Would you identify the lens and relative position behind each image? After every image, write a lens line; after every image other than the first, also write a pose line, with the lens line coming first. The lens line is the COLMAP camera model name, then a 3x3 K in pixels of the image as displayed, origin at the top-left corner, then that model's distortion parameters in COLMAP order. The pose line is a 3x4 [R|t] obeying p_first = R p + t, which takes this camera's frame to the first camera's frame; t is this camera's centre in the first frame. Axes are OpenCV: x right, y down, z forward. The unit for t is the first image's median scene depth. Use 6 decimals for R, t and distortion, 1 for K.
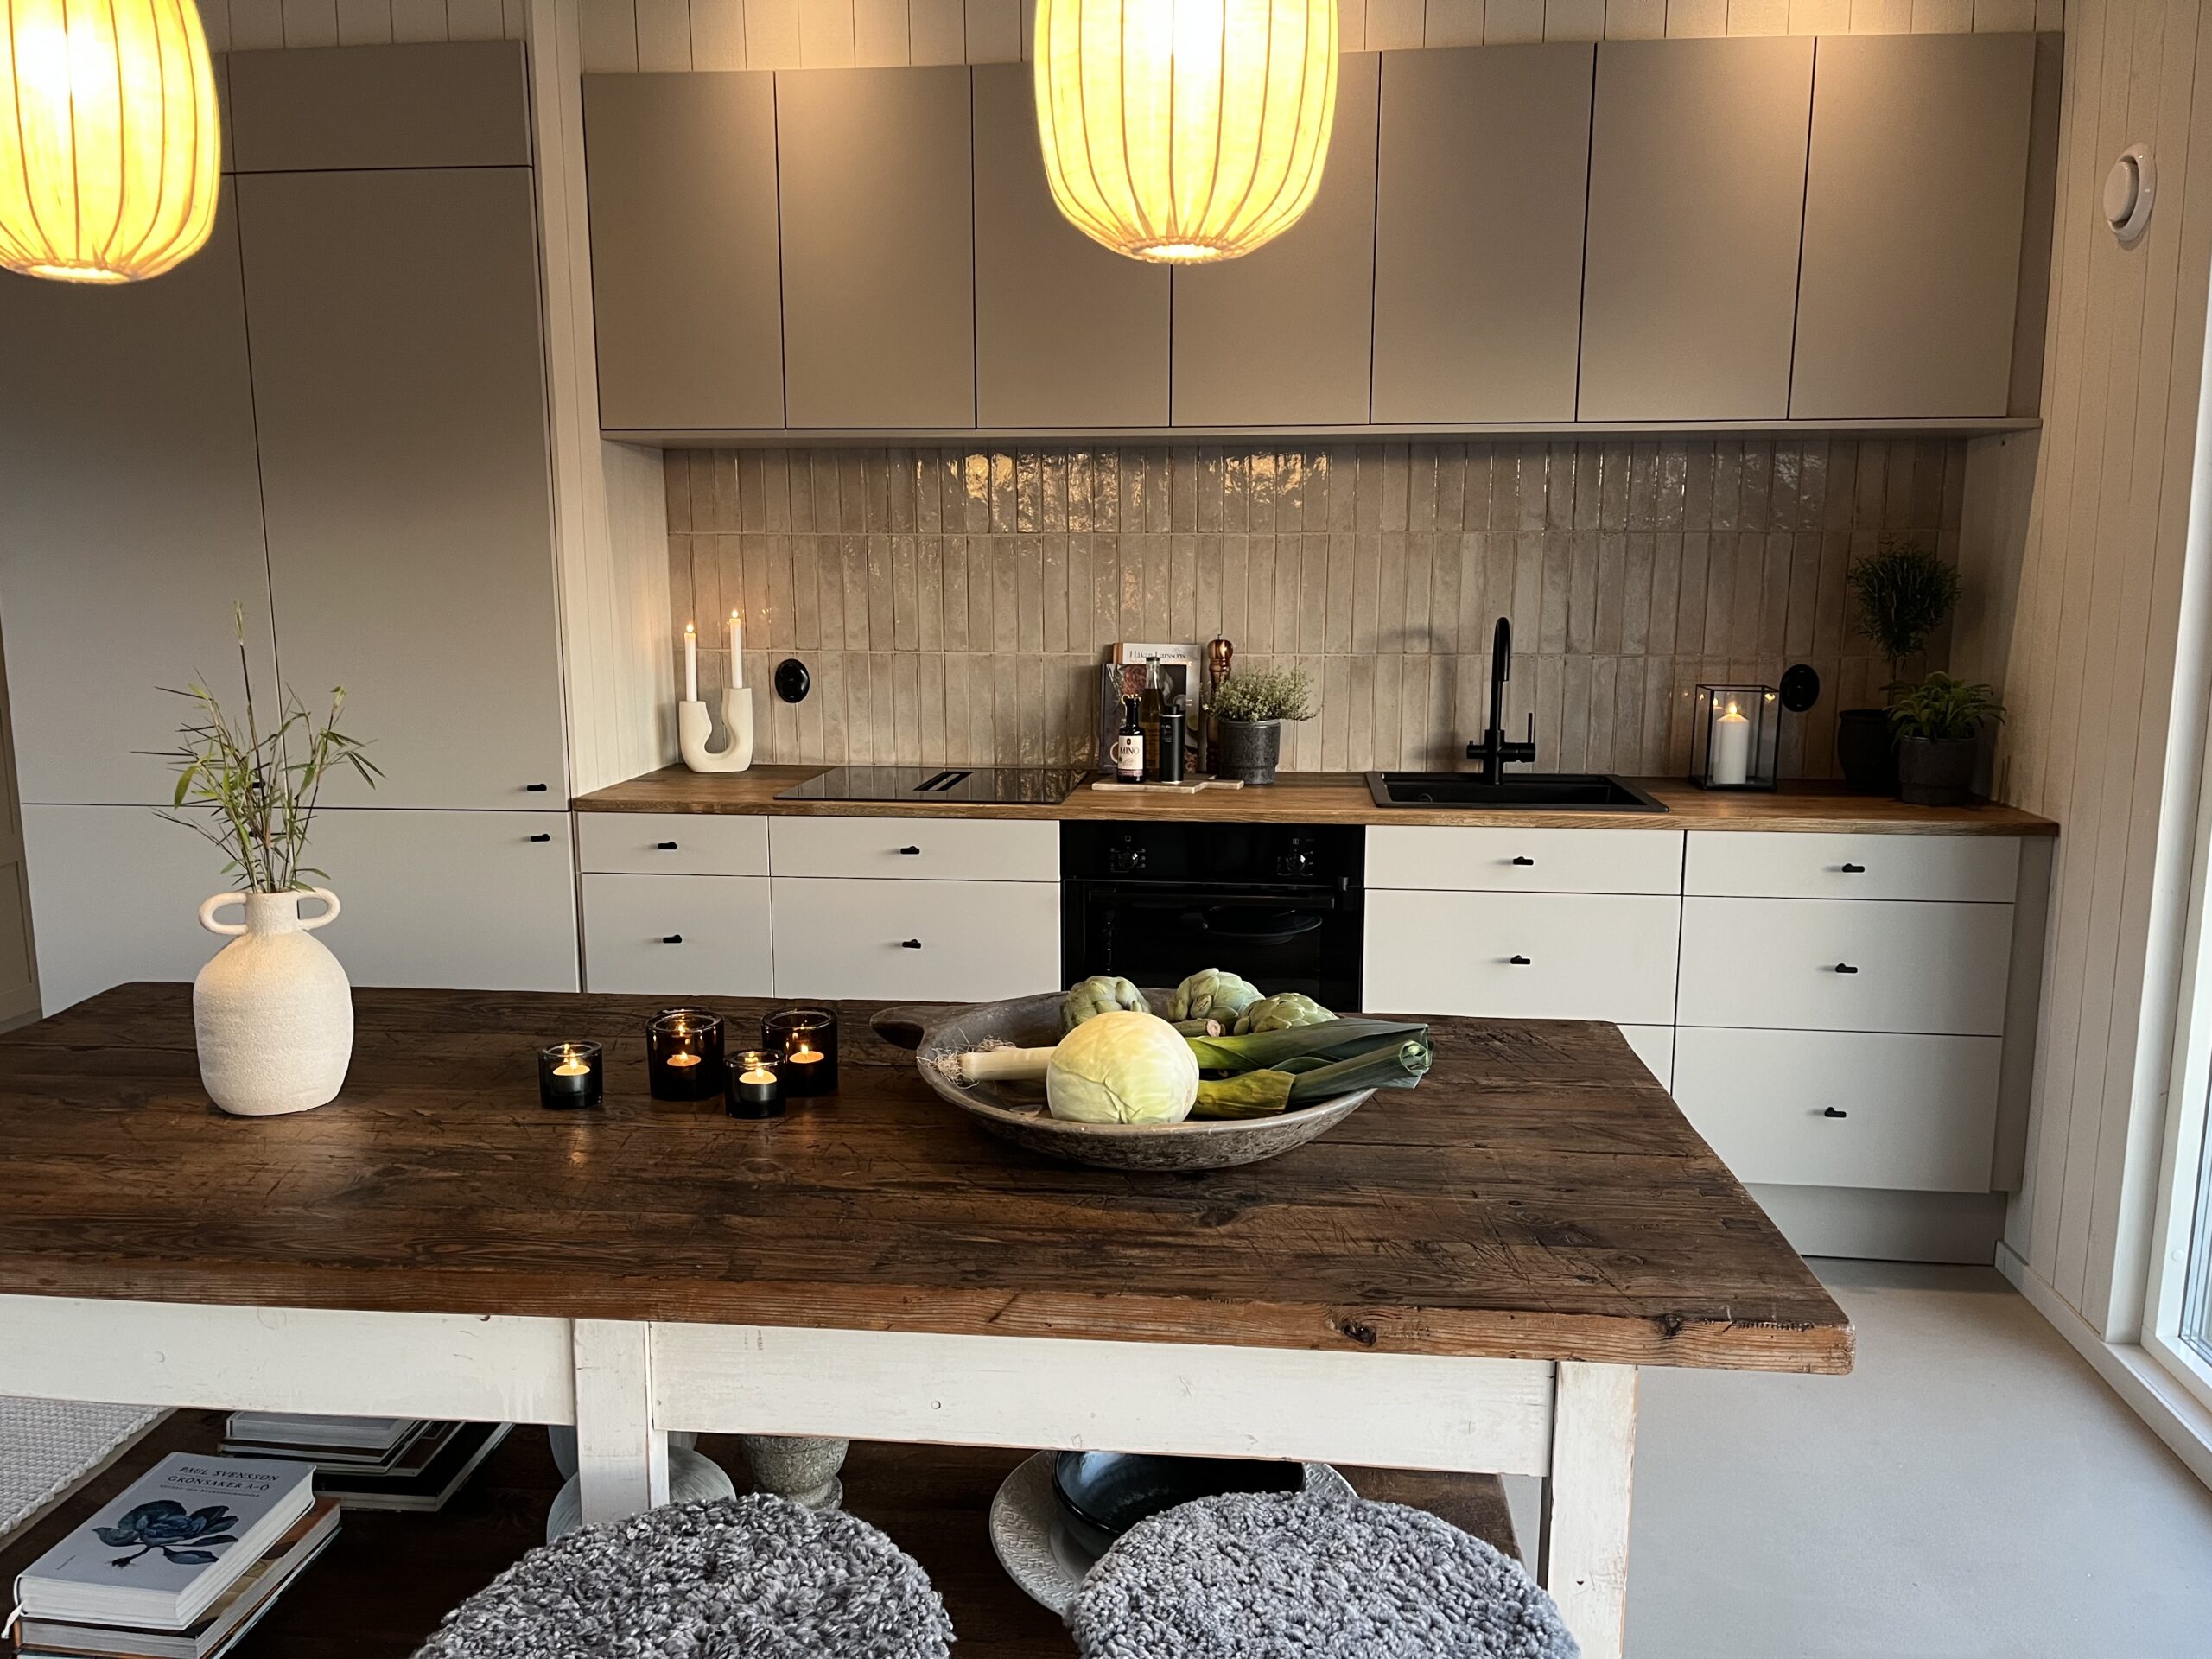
lens RADIAL K [[1675.0, 0, 1102.2], [0, 1675.0, 829.0], [0, 0, 1]] dist [0.012220, -0.024078]
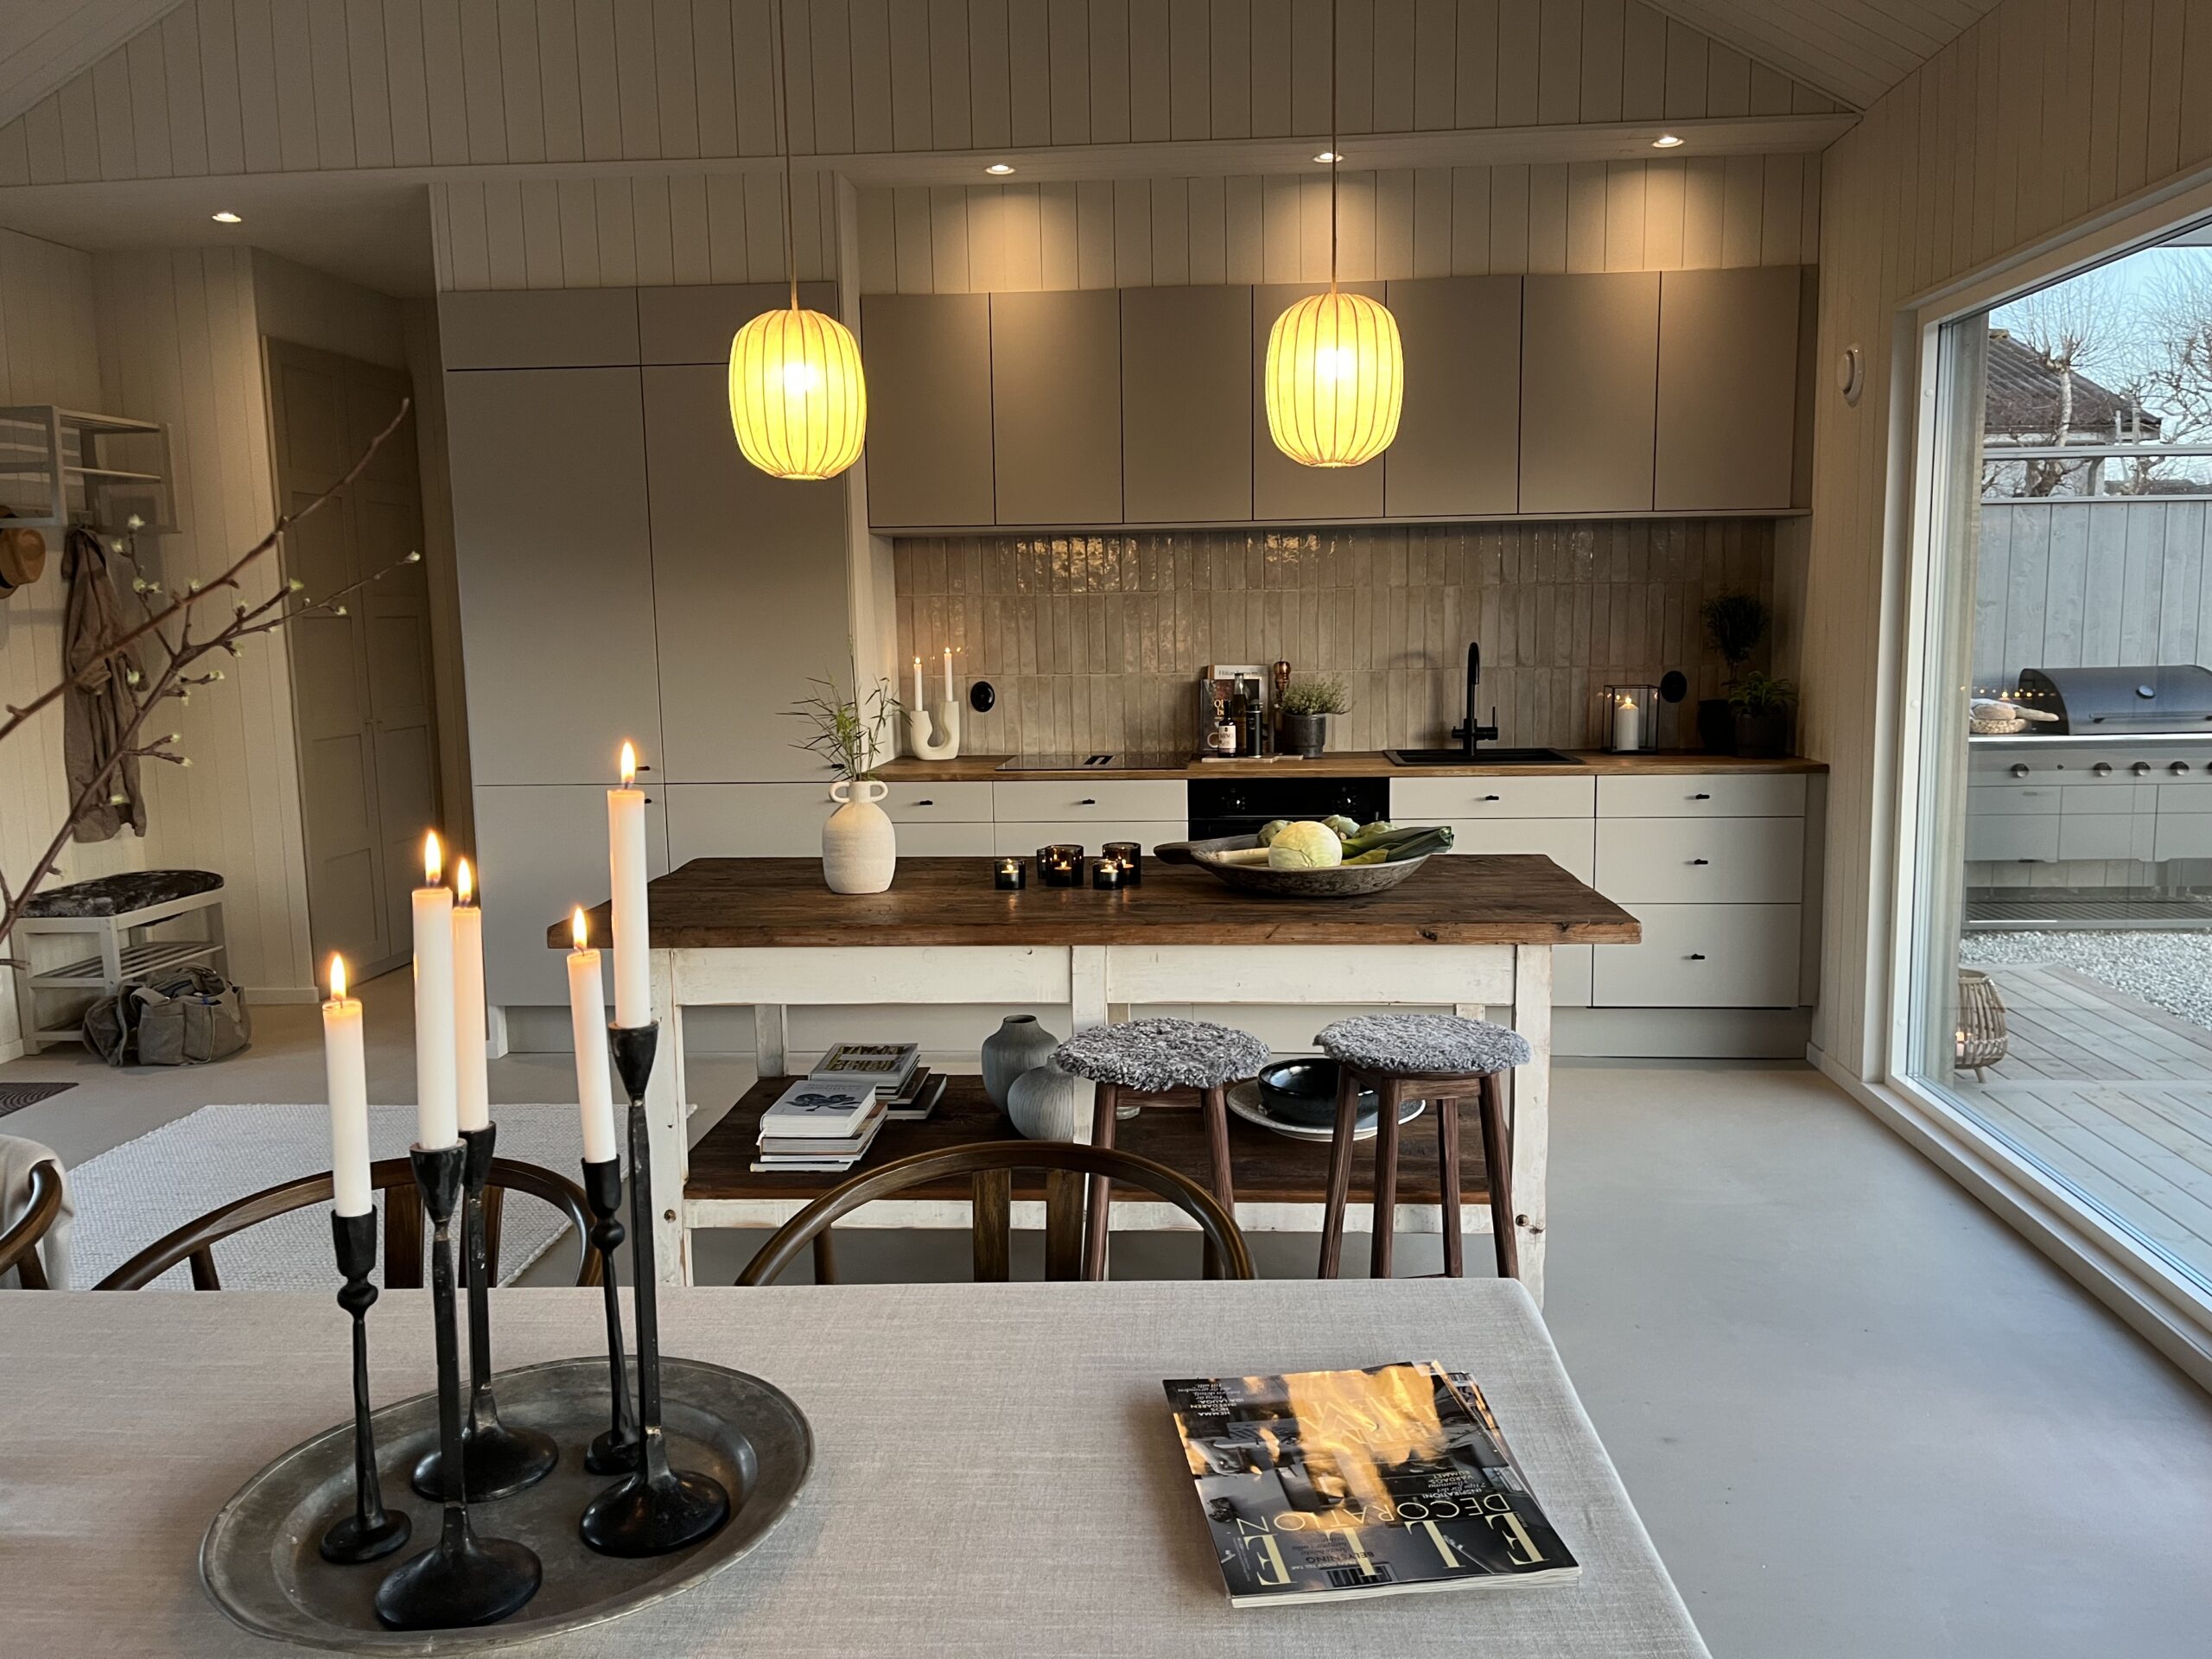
lens RADIAL K [[1675.0, 0, 1107.2], [0, 1675.0, 824.9], [0, 0, 1]] dist [0.012220, -0.024078]
pose [[0.999510, -0.019835, 0.024203, -0.129236], [0.020665, 0.999190, -0.034524, 0.082564], [-0.023499, 0.035008, 0.999111, -0.488155]]
